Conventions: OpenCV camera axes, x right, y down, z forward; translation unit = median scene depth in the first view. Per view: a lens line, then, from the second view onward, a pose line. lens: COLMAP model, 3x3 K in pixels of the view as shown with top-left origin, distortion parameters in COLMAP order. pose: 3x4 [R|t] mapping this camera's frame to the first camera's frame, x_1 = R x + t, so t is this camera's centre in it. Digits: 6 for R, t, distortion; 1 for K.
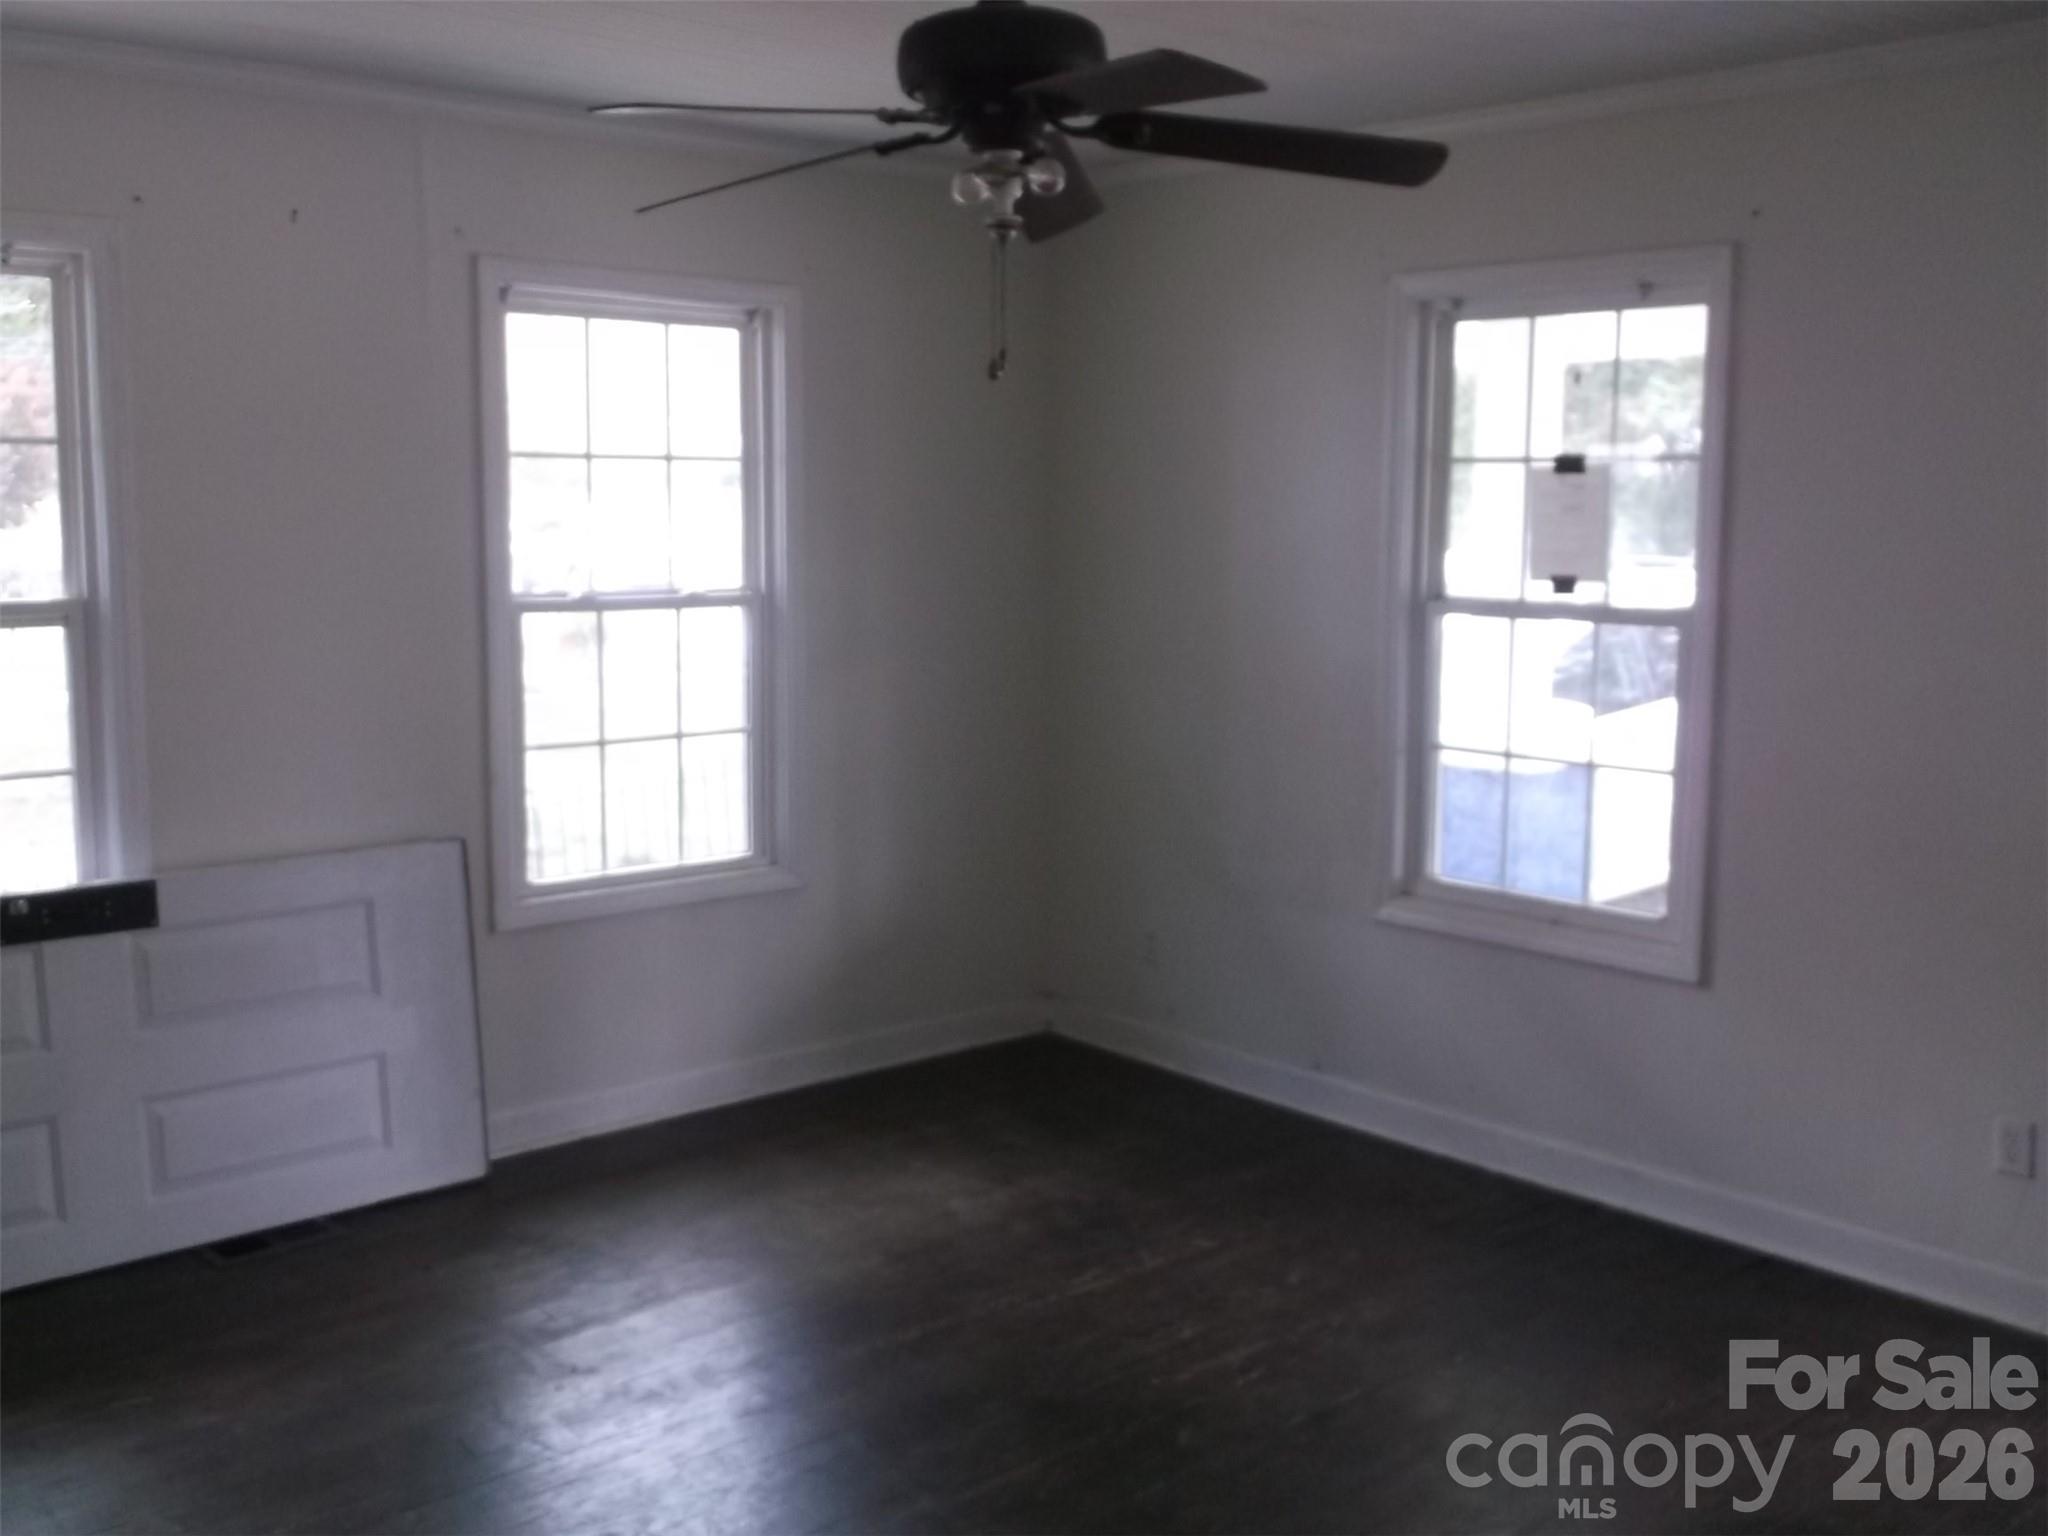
lens RADIAL K [[2111.6, 0, 1024.0], [0, 2111.6, 768.0], [0, 0, 1]] dist [0.057945, -0.007957]
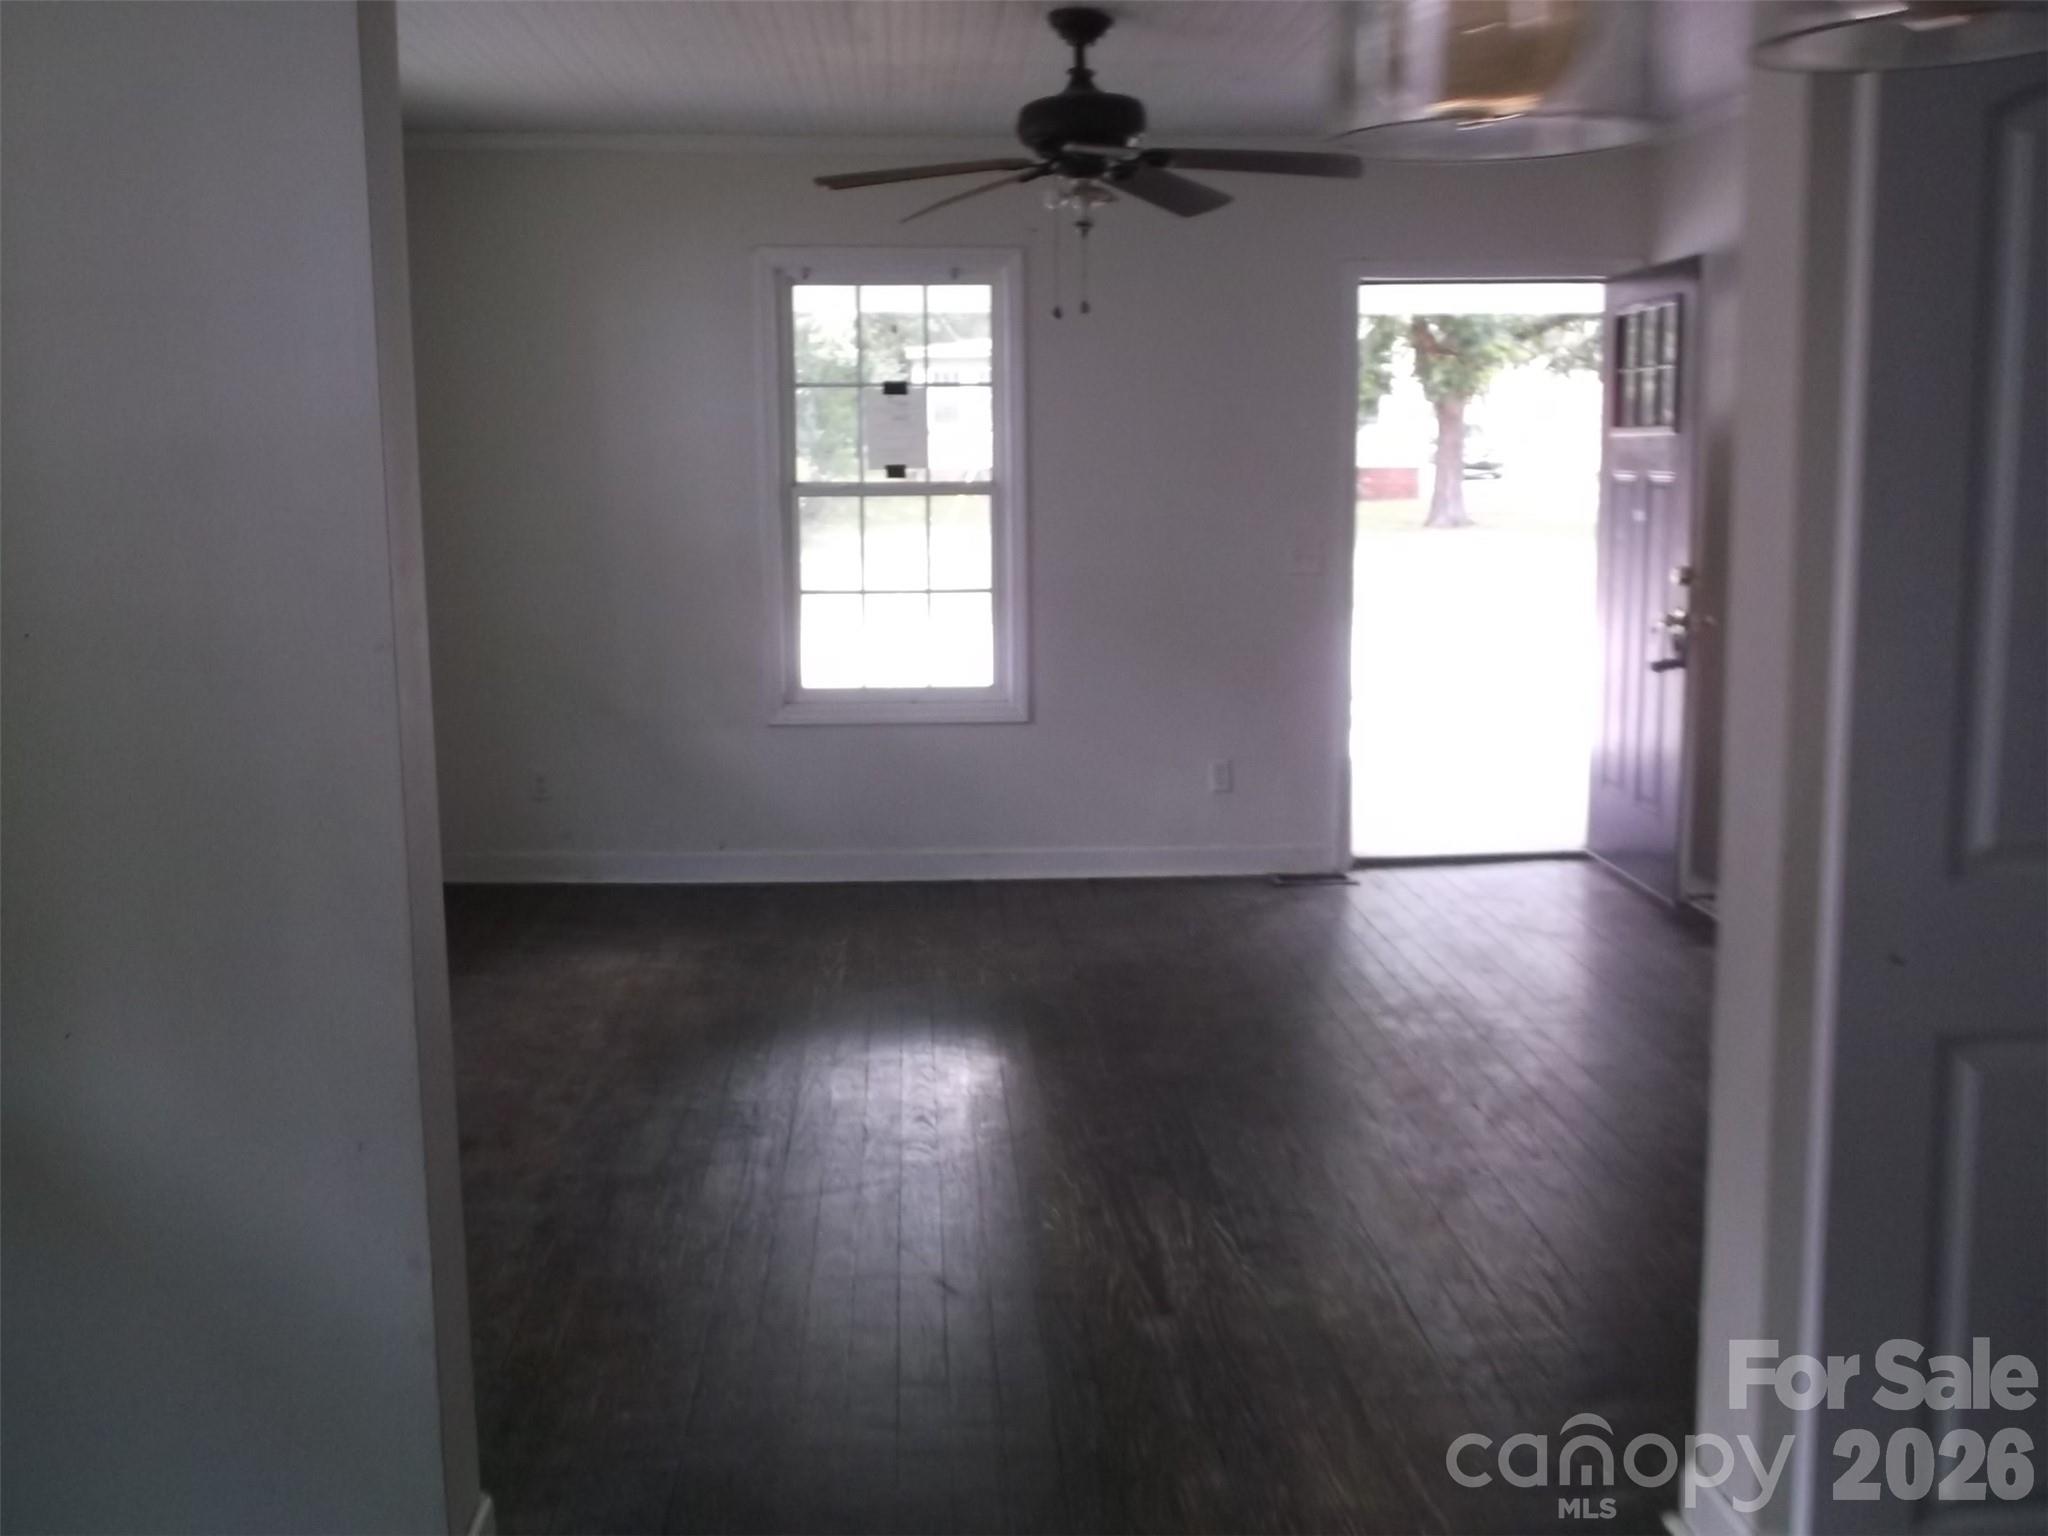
lens RADIAL K [[2111.6, 0, 1024.0], [0, 2111.6, 768.0], [0, 0, 1]] dist [0.057945, -0.007957]
pose [[0.605018, -0.137934, 0.784173, -0.872860], [0.112758, 0.989797, 0.087106, -0.001006], [-0.788187, 0.035721, 0.614398, 0.042646]]
